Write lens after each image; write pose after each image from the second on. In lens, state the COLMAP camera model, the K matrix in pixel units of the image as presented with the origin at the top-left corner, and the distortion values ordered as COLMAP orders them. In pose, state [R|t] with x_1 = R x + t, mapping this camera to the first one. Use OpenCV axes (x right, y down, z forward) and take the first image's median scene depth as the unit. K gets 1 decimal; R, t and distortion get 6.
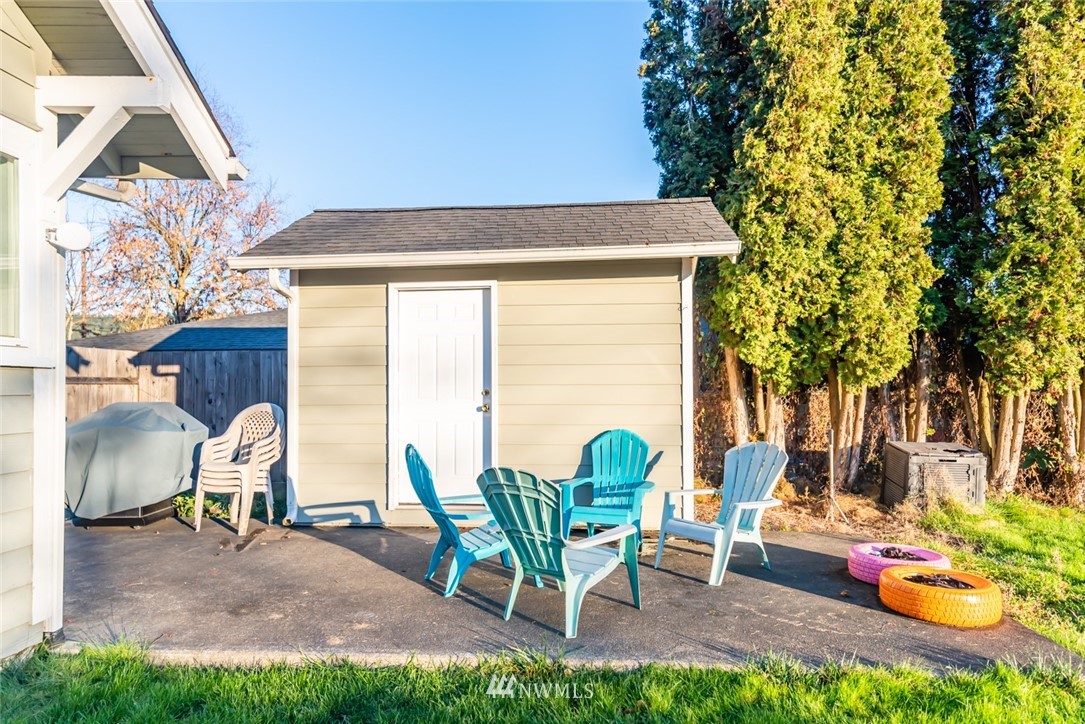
lens RADIAL K [[684.1, 0, 534.0], [0, 684.1, 379.5], [0, 0, 1]] dist [0.033571, -0.001457]
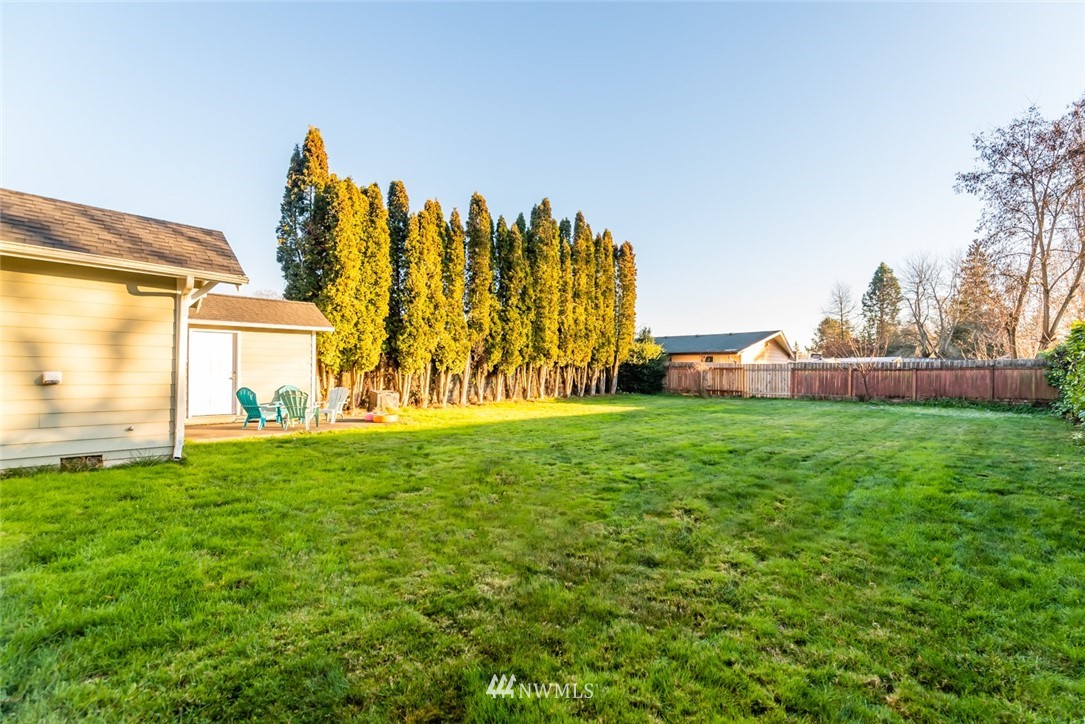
lens RADIAL K [[467.9, 0, 542.3], [0, 467.9, 366.0], [0, 0, 1]] dist [-0.000609, -0.000021]
pose [[0.658151, 0.019632, 0.752630, -0.558896], [-0.019165, 0.999773, -0.009319, -0.010167], [-0.752642, -0.008291, 0.658377, -0.948205]]
